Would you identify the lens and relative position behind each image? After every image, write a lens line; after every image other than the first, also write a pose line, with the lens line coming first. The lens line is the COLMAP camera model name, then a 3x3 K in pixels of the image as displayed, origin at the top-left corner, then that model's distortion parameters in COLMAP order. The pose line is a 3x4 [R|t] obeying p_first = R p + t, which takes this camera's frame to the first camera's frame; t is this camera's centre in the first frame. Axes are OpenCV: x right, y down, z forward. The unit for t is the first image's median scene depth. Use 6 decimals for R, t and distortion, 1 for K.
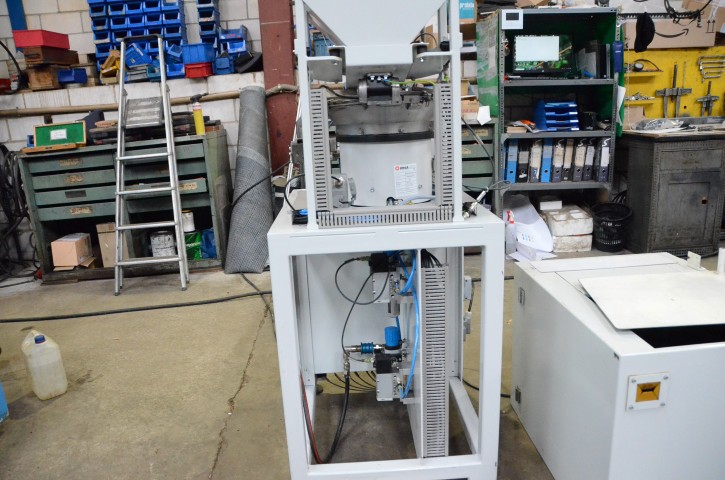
lens RADIAL K [[557.4, 0, 359.8], [0, 557.4, 256.8], [0, 0, 1]] dist [-0.167529, 0.118662]
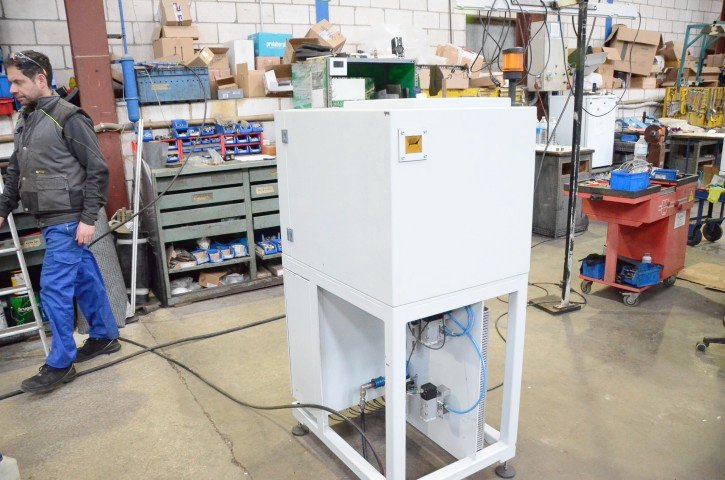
lens RADIAL K [[557.4, 0, 359.8], [0, 557.4, 256.8], [0, 0, 1]] dist [-0.167529, 0.118662]
pose [[0.865693, -0.111132, 0.488084, -0.275174], [0.116478, 0.993002, 0.019505, -0.062140], [-0.486836, 0.039965, 0.872579, -0.007009]]
